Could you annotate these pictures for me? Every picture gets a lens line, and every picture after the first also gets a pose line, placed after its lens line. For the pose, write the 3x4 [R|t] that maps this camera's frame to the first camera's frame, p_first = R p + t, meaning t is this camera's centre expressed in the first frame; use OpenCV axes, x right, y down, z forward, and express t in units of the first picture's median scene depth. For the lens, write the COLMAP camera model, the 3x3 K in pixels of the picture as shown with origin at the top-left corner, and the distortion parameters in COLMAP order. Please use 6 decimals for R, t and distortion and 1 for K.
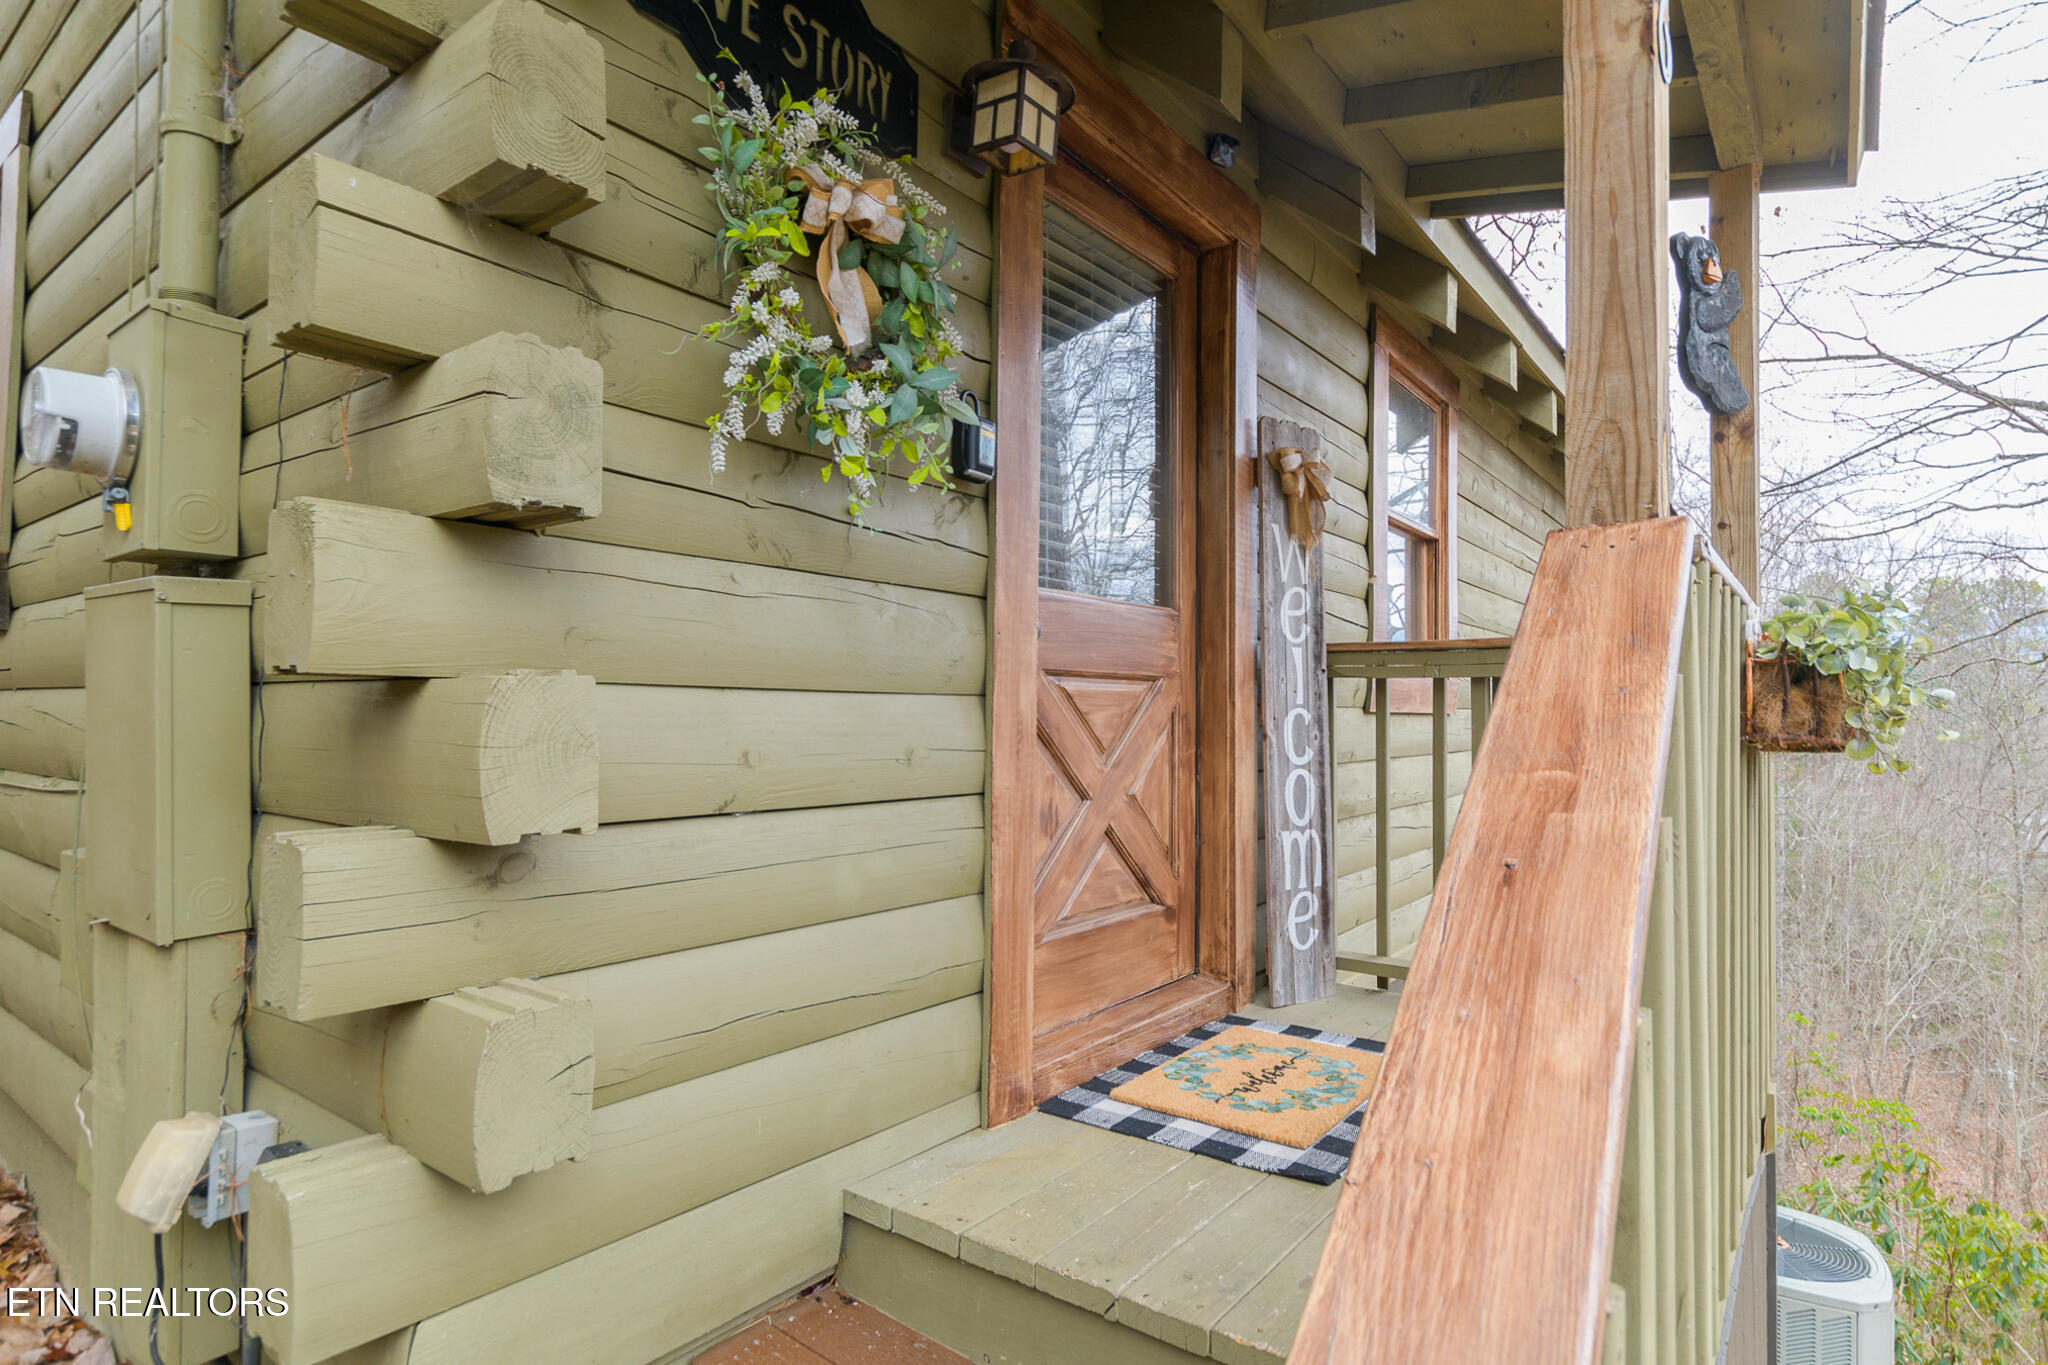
lens RADIAL K [[1065.2, 0, 1023.2], [0, 1065.2, 683.0], [0, 0, 1]] dist [-0.010801, 0.003874]
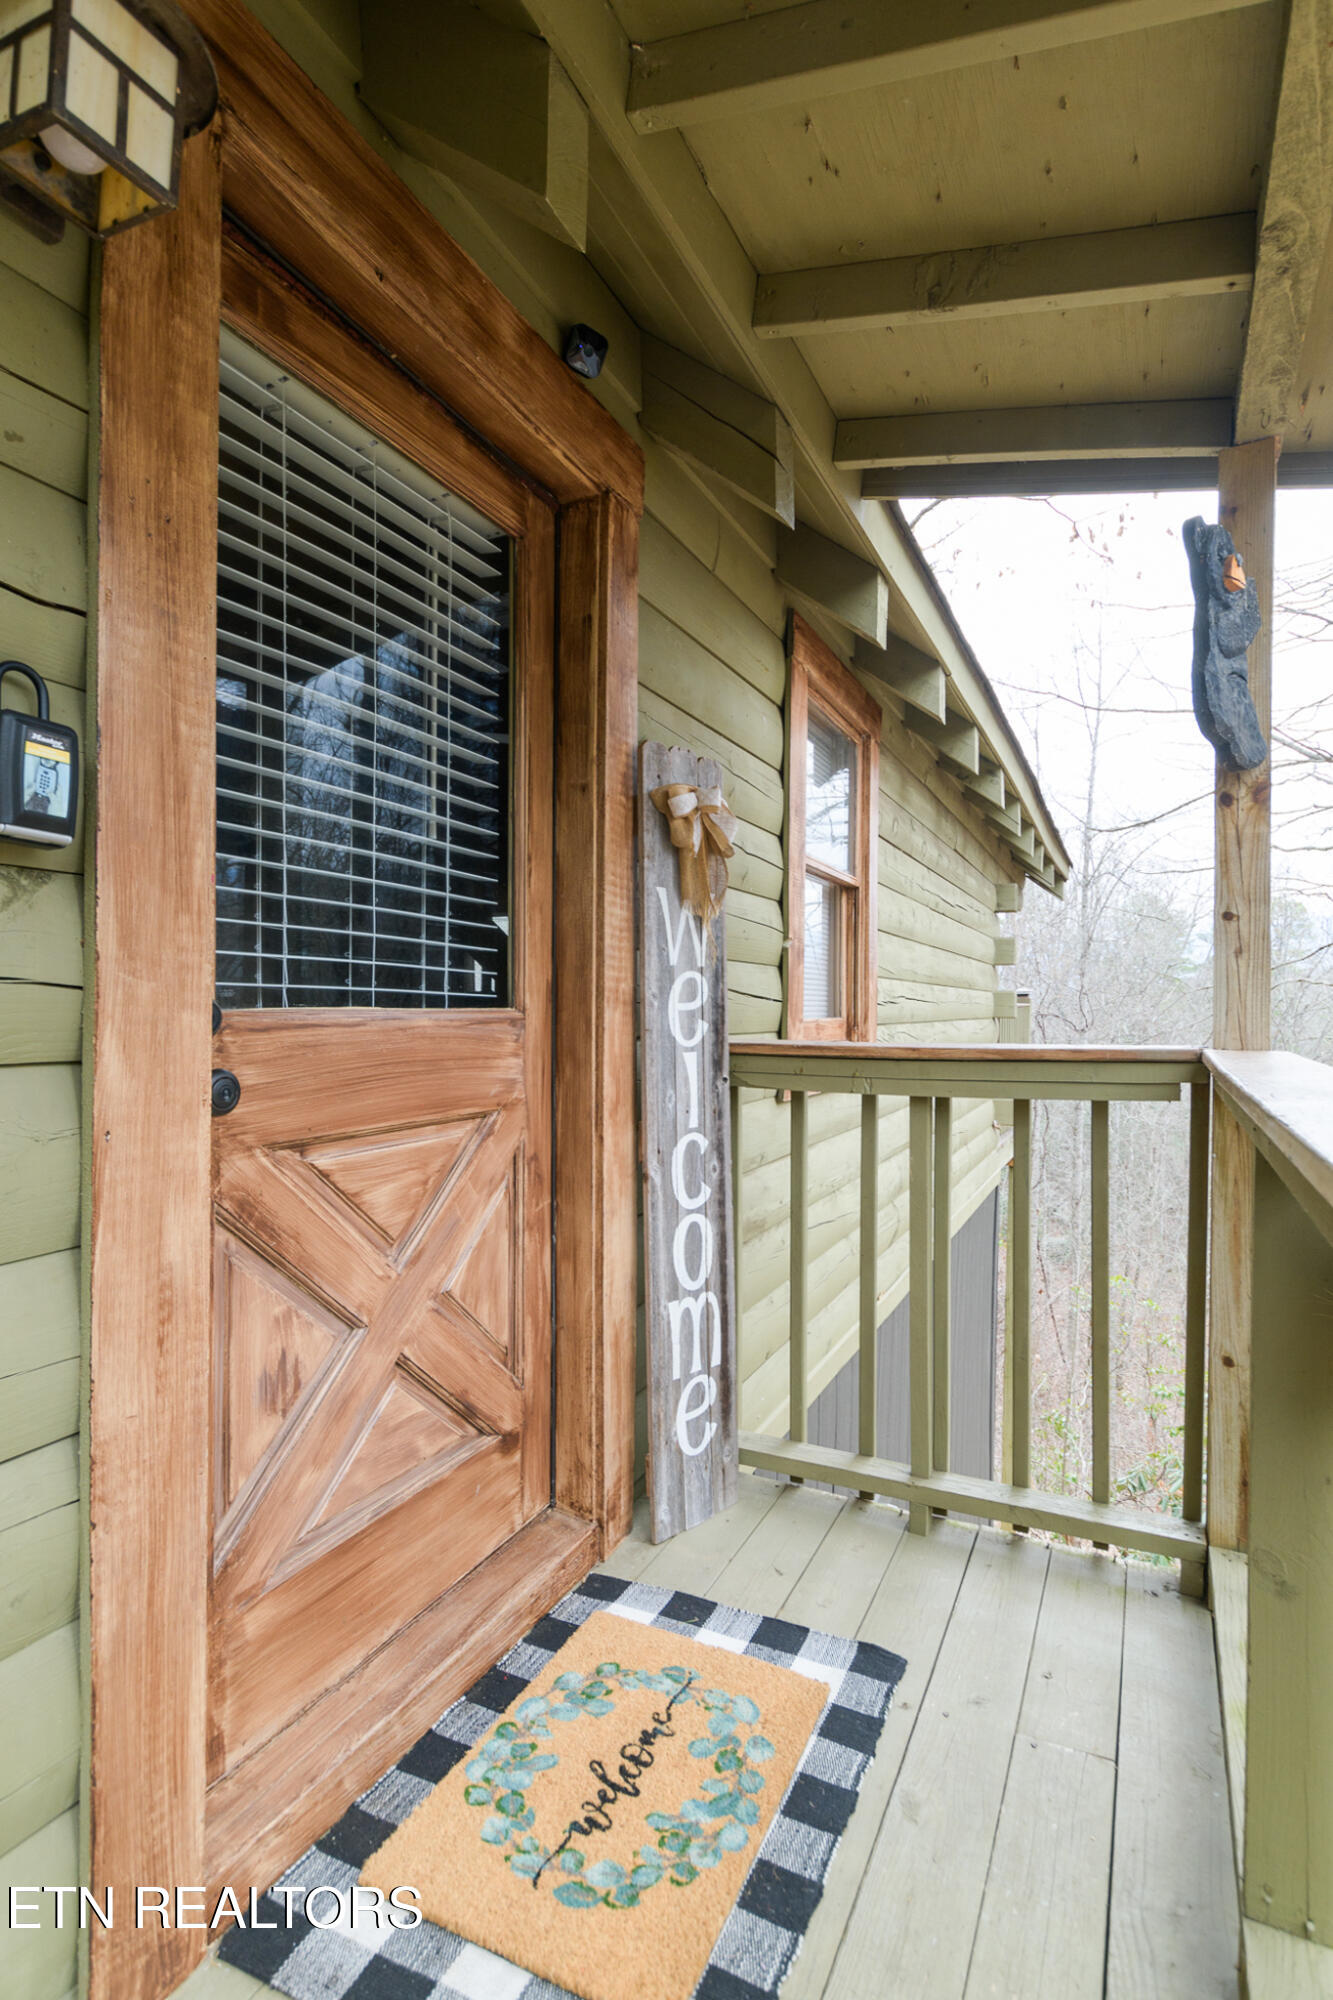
lens RADIAL K [[1040.2, 0, 664.1], [0, 1040.2, 1006.3], [0, 0, 1]] dist [-0.010801, 0.003874]
pose [[0.979898, 0.001206, 0.199497, 0.106727], [-0.004106, 0.999892, 0.014125, -0.086710], [-0.199458, -0.014661, 0.979797, 0.328722]]
